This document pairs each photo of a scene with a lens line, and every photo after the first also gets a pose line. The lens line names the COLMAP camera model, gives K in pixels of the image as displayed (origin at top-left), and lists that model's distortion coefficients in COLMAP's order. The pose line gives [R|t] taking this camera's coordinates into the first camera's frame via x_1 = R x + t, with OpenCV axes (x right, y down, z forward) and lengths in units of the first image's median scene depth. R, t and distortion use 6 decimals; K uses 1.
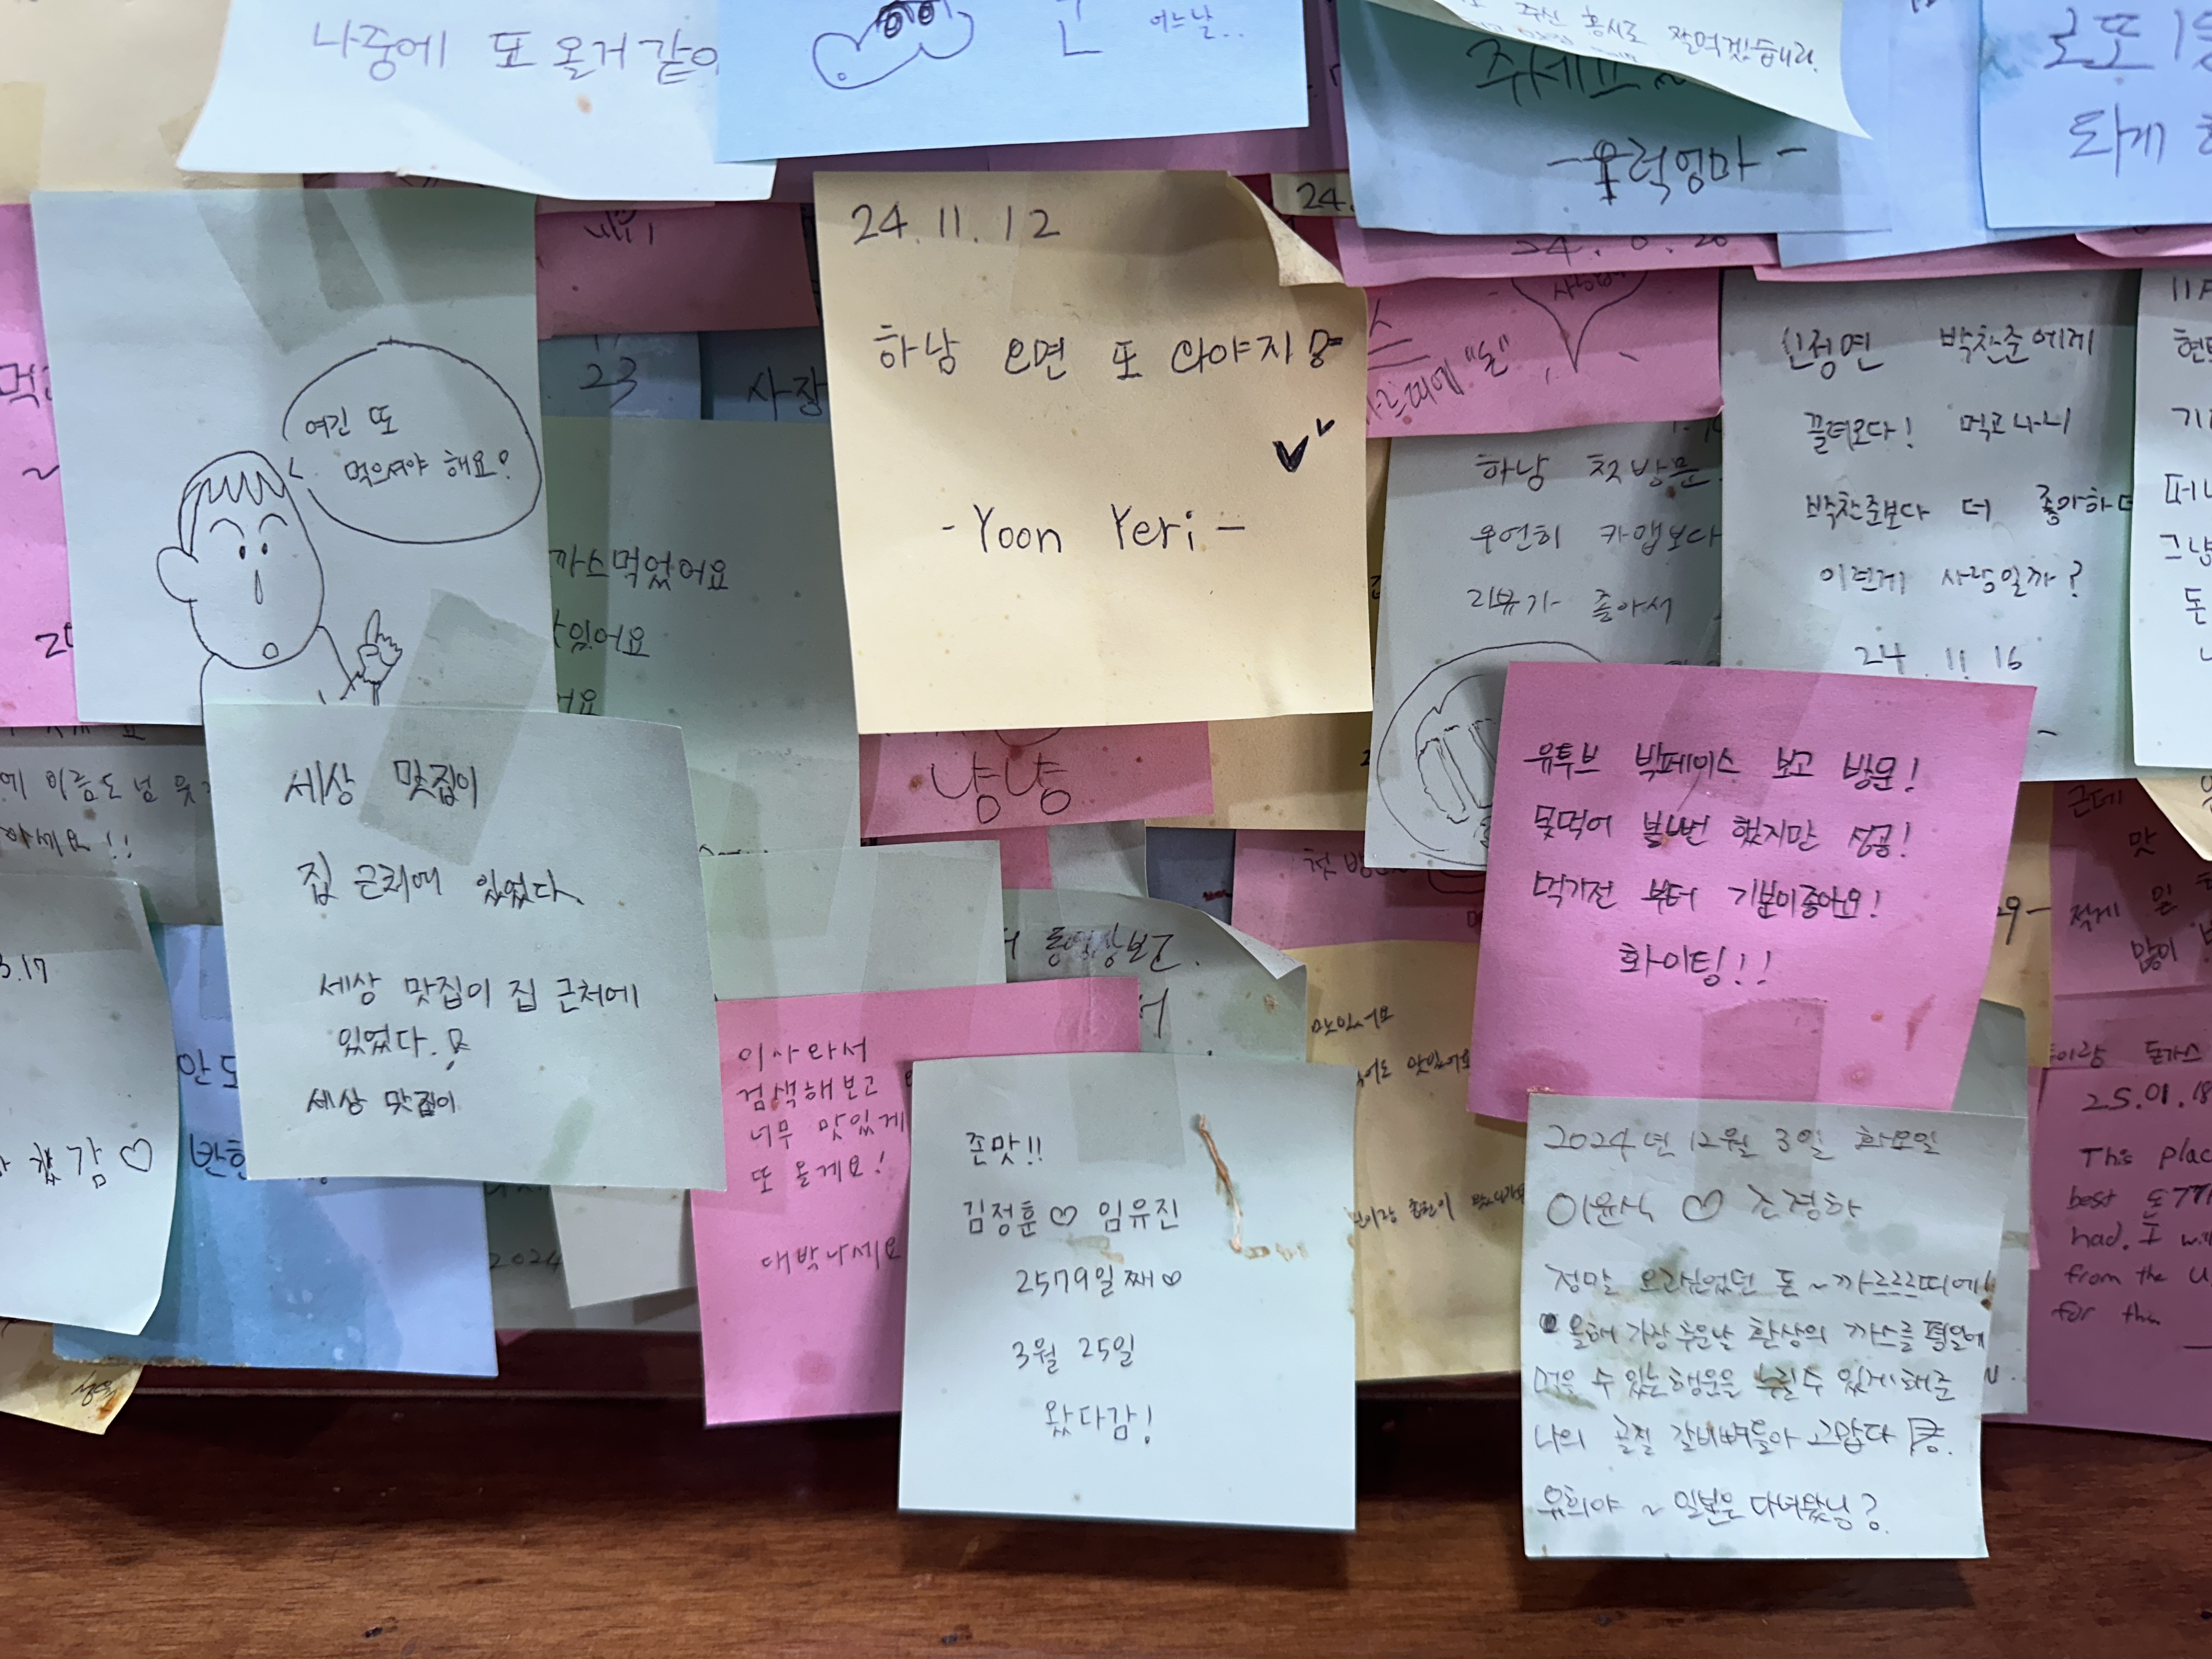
lens RADIAL K [[1651.9, 0, 1180.1], [0, 1651.9, 884.2], [0, 0, 1]] dist [-0.002505, -0.038746]
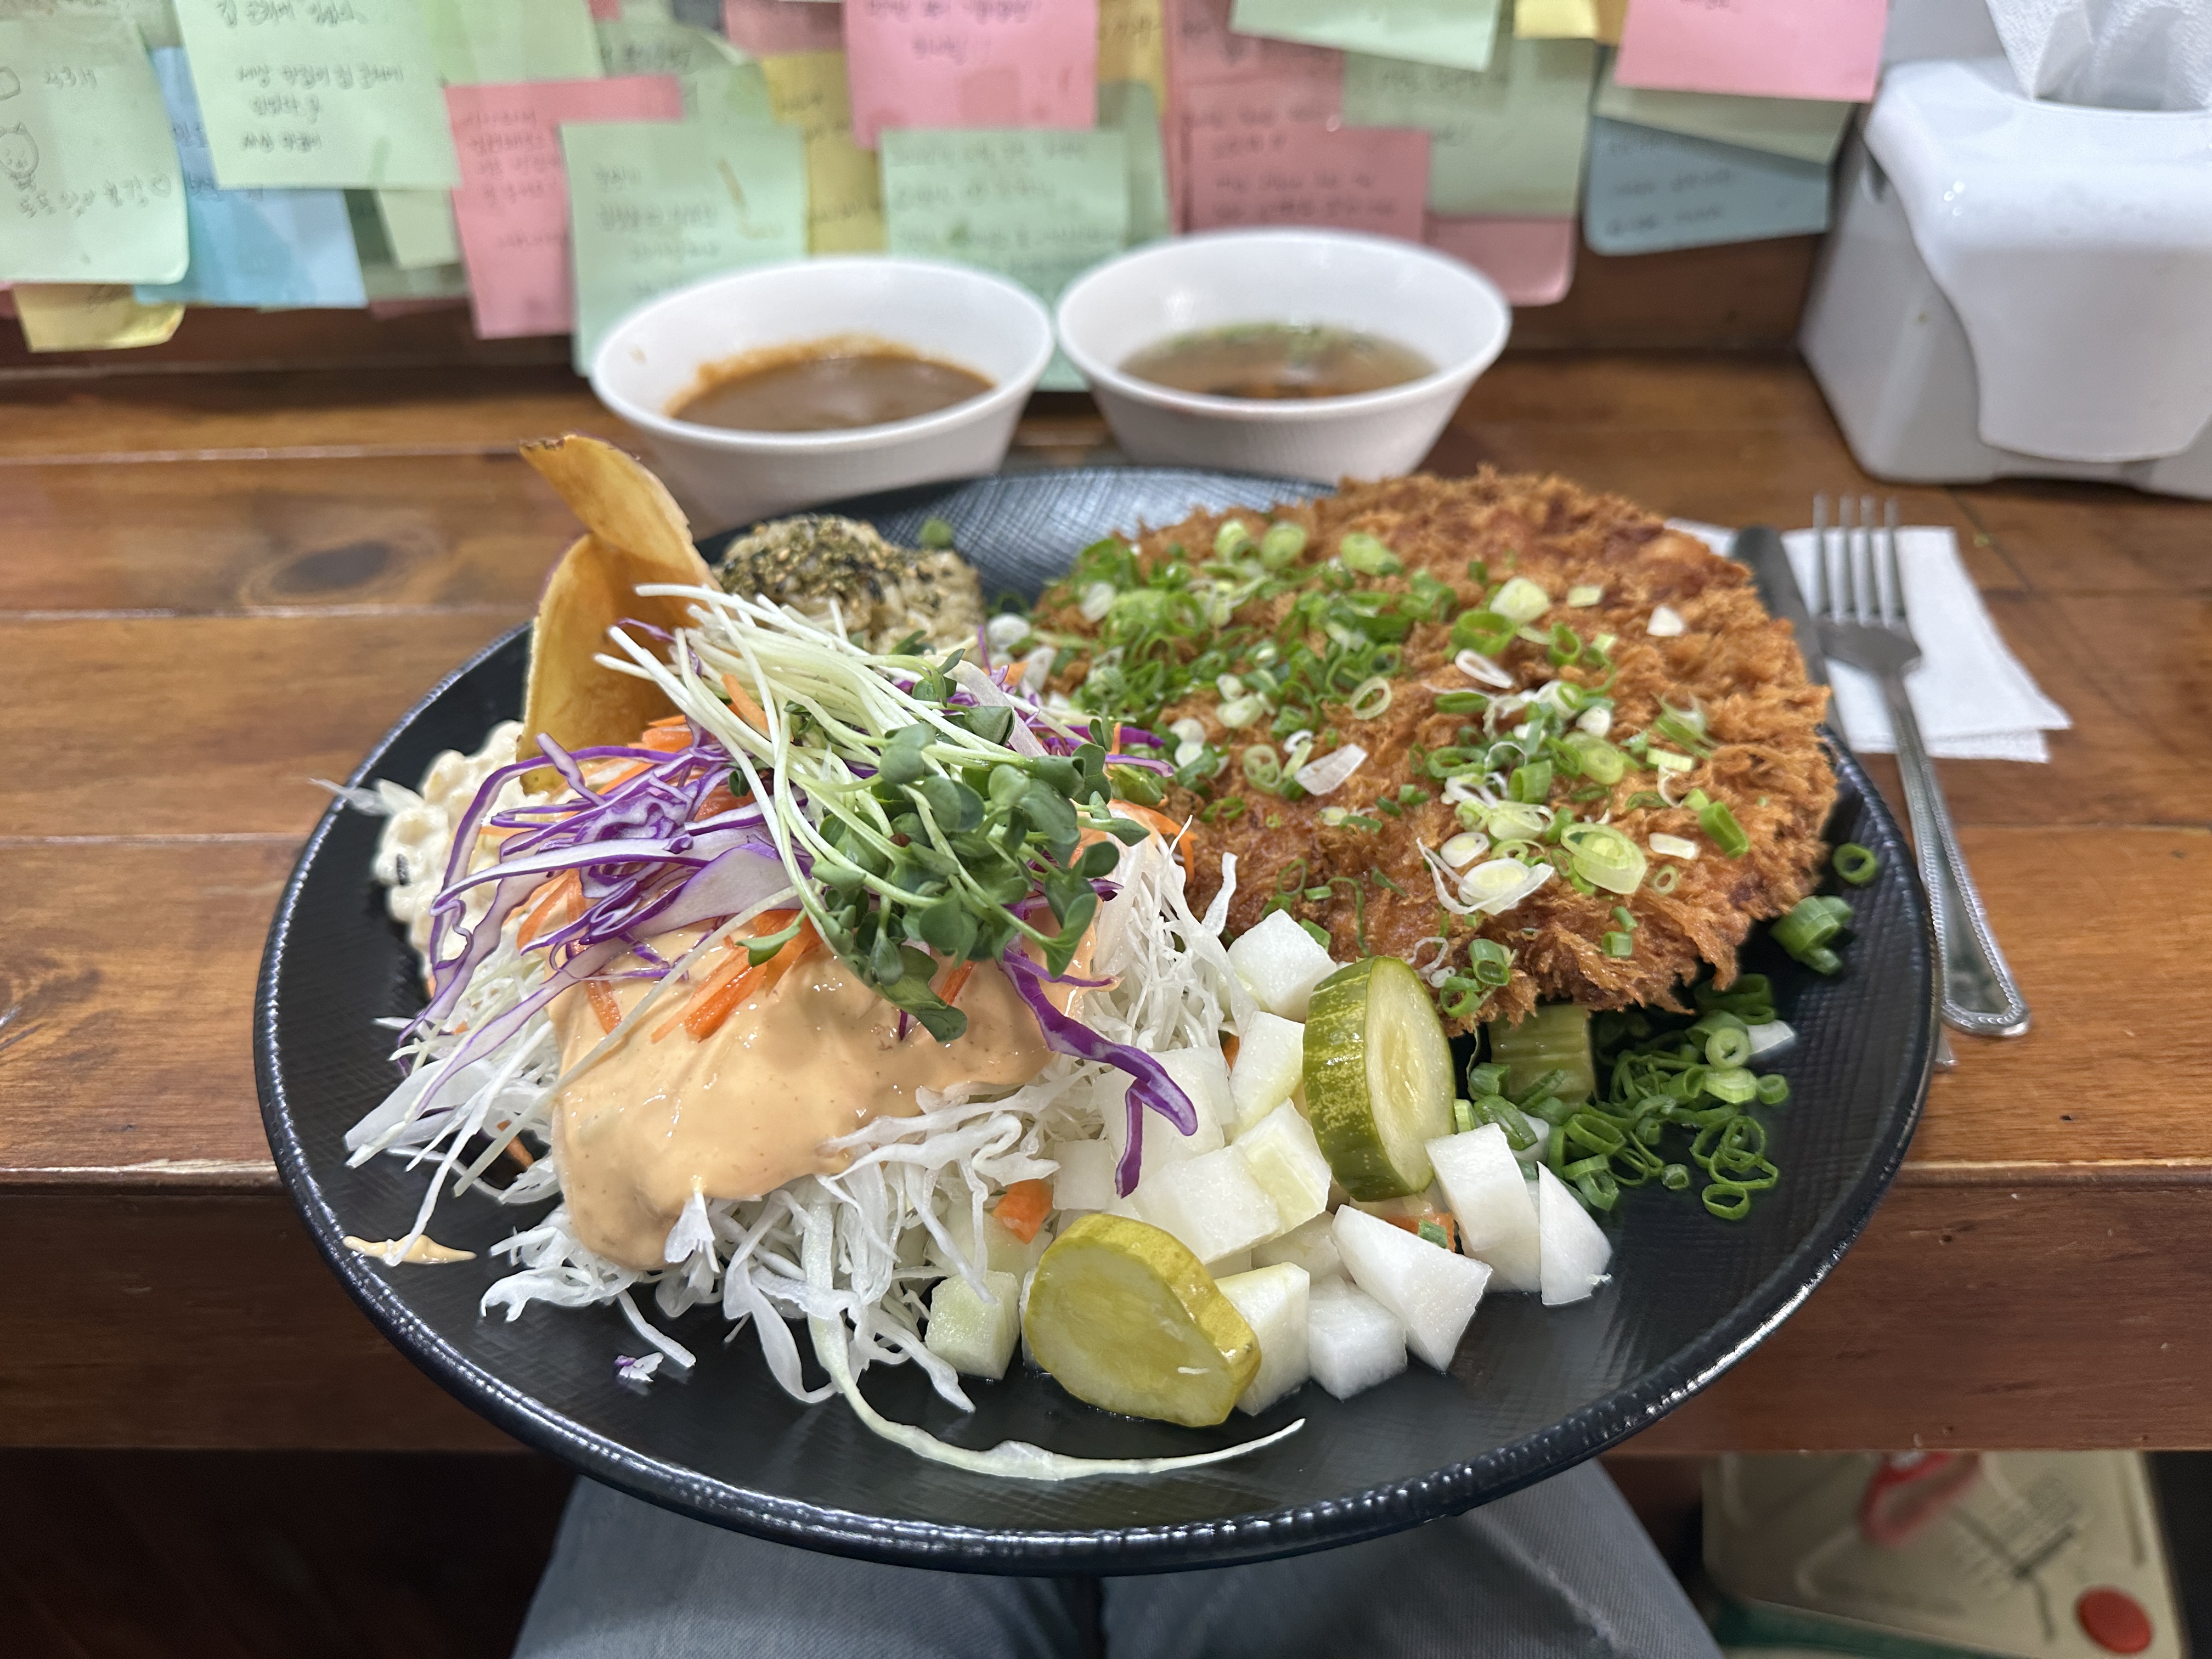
lens RADIAL K [[1612.0, 0, 1115.2], [0, 1612.0, 871.5], [0, 0, 1]] dist [-0.053321, 0.025253]
pose [[0.999901, -0.002018, -0.013941, 0.498130], [0.006700, 0.938700, 0.344671, 0.291537], [0.012391, -0.344730, 0.938620, -0.985175]]
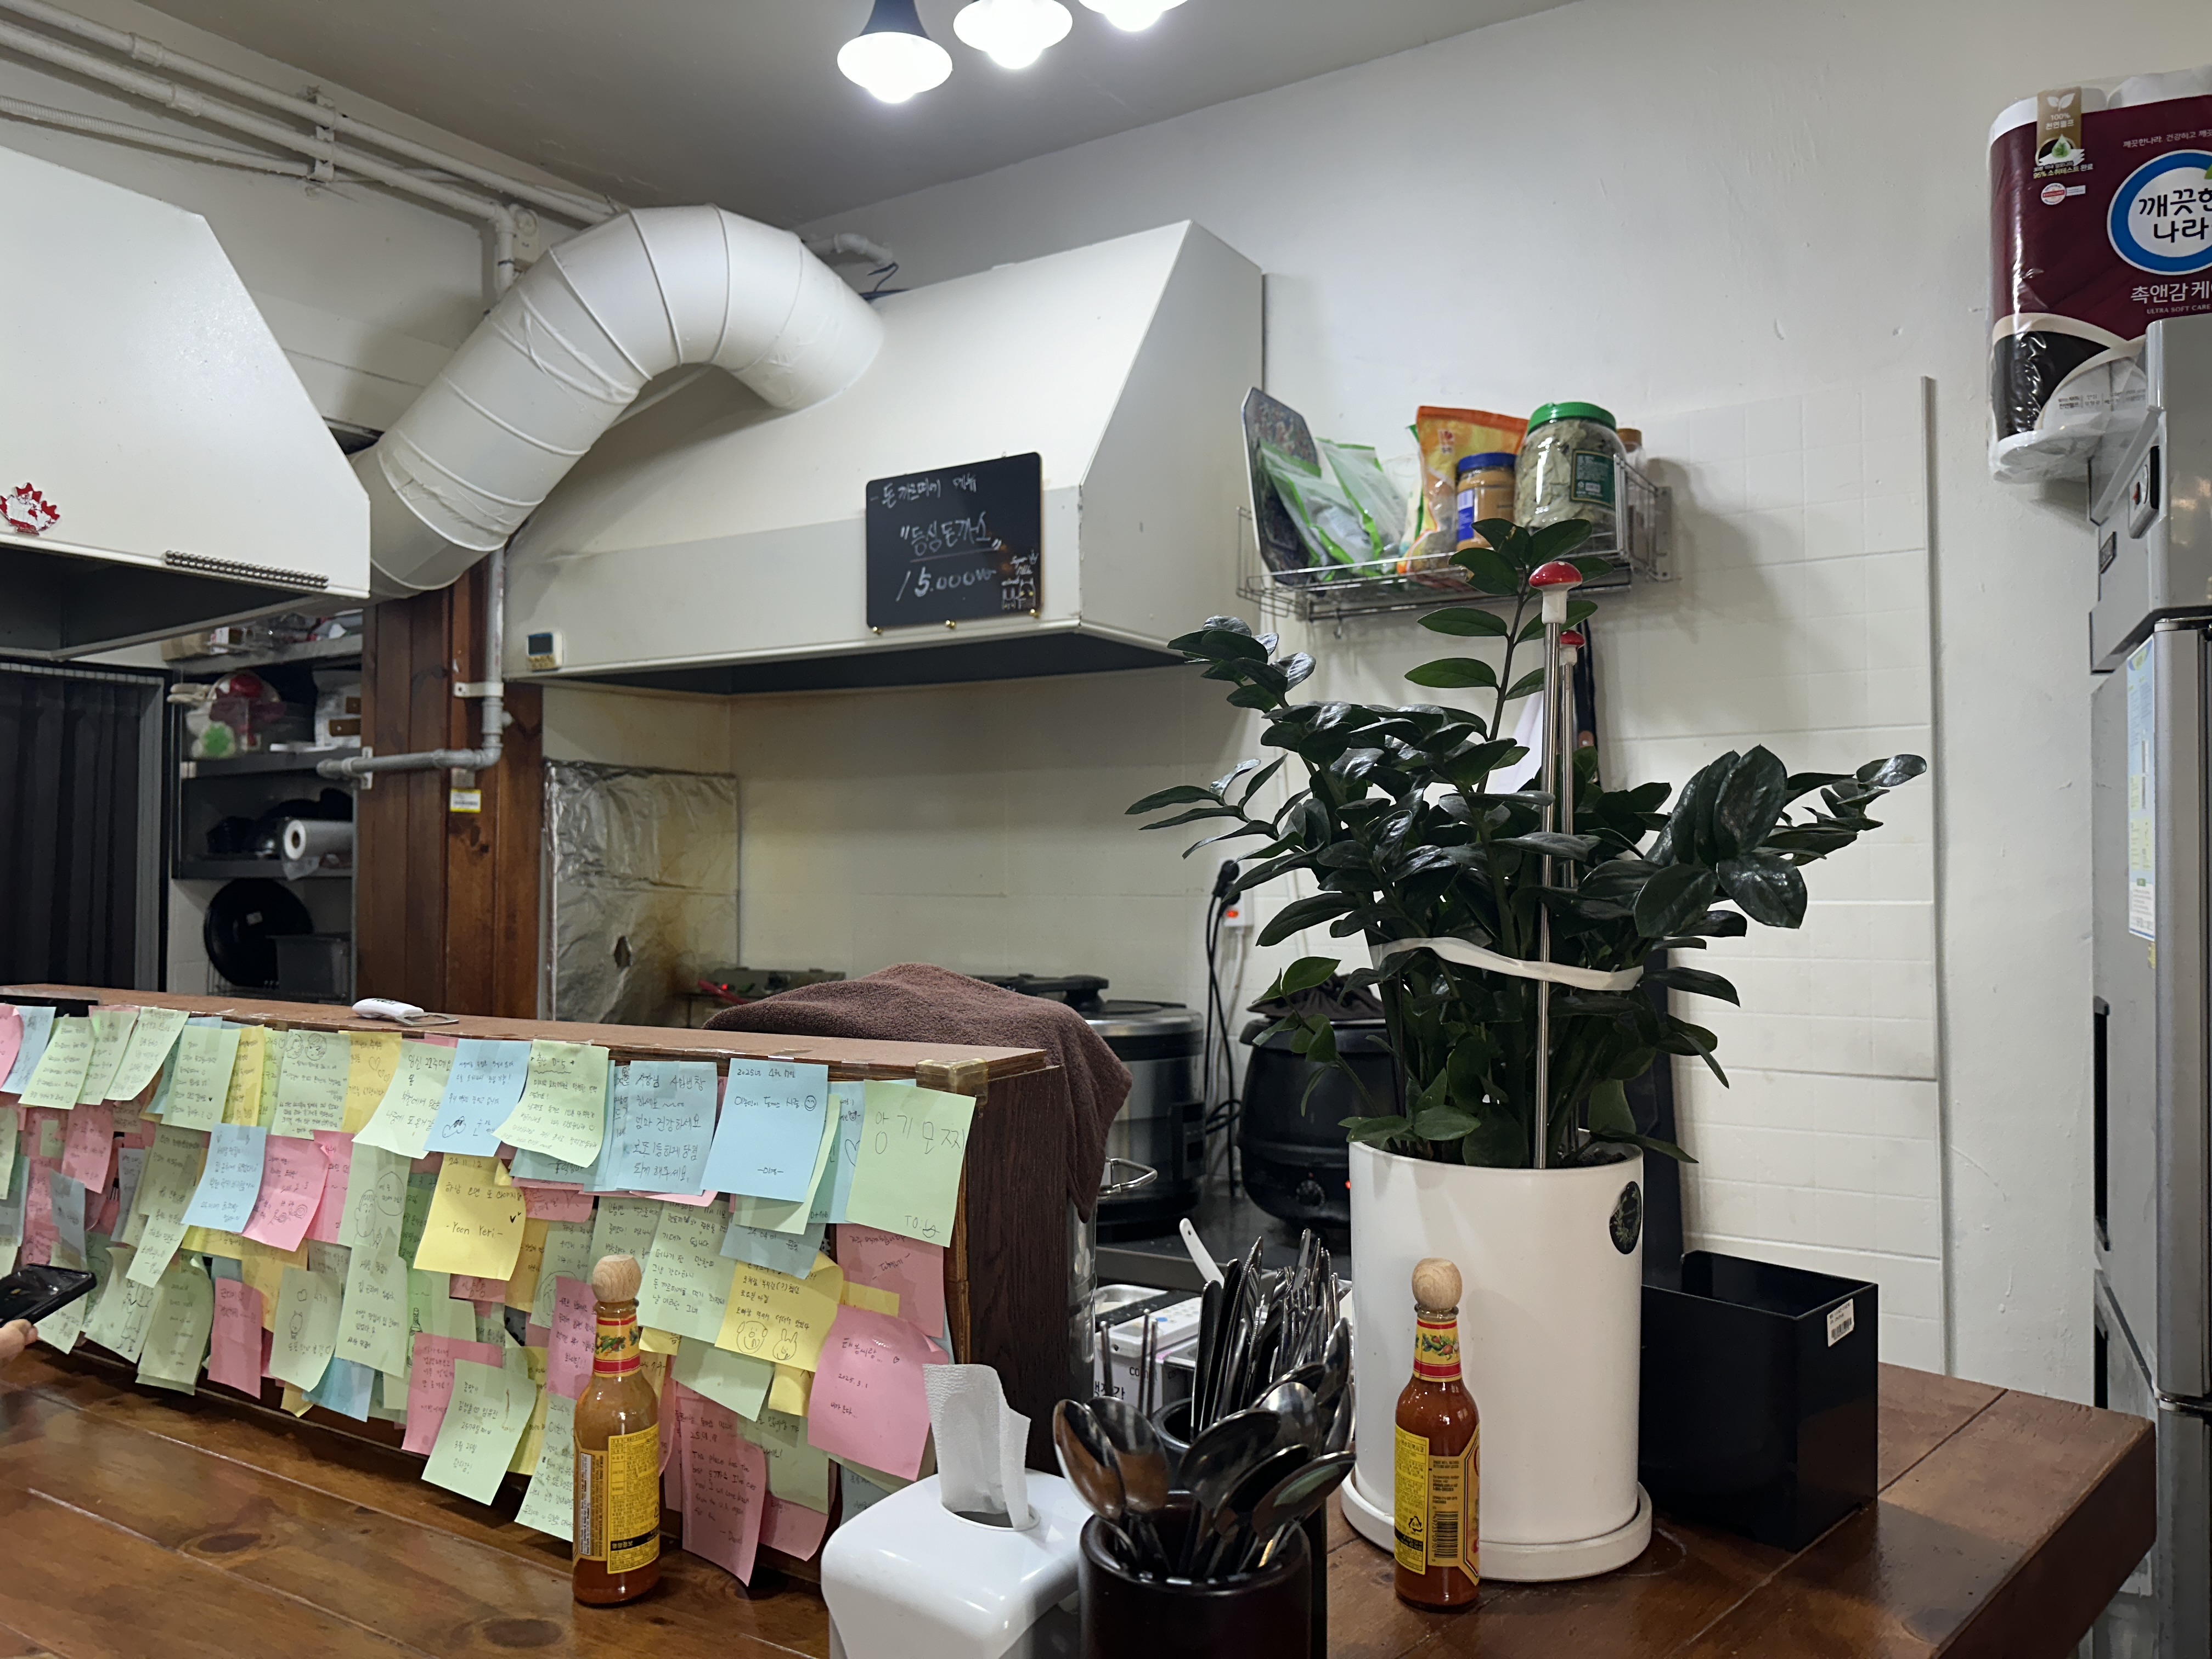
lens RADIAL K [[1612.0, 0, 1115.2], [0, 1612.0, 871.5], [0, 0, 1]] dist [-0.053321, 0.025253]
pose [[0.860000, 0.006195, -0.510257, 3.134191], [-0.193008, 0.929592, -0.314015, -0.083210], [0.472385, 0.368537, 0.800645, -1.724003]]
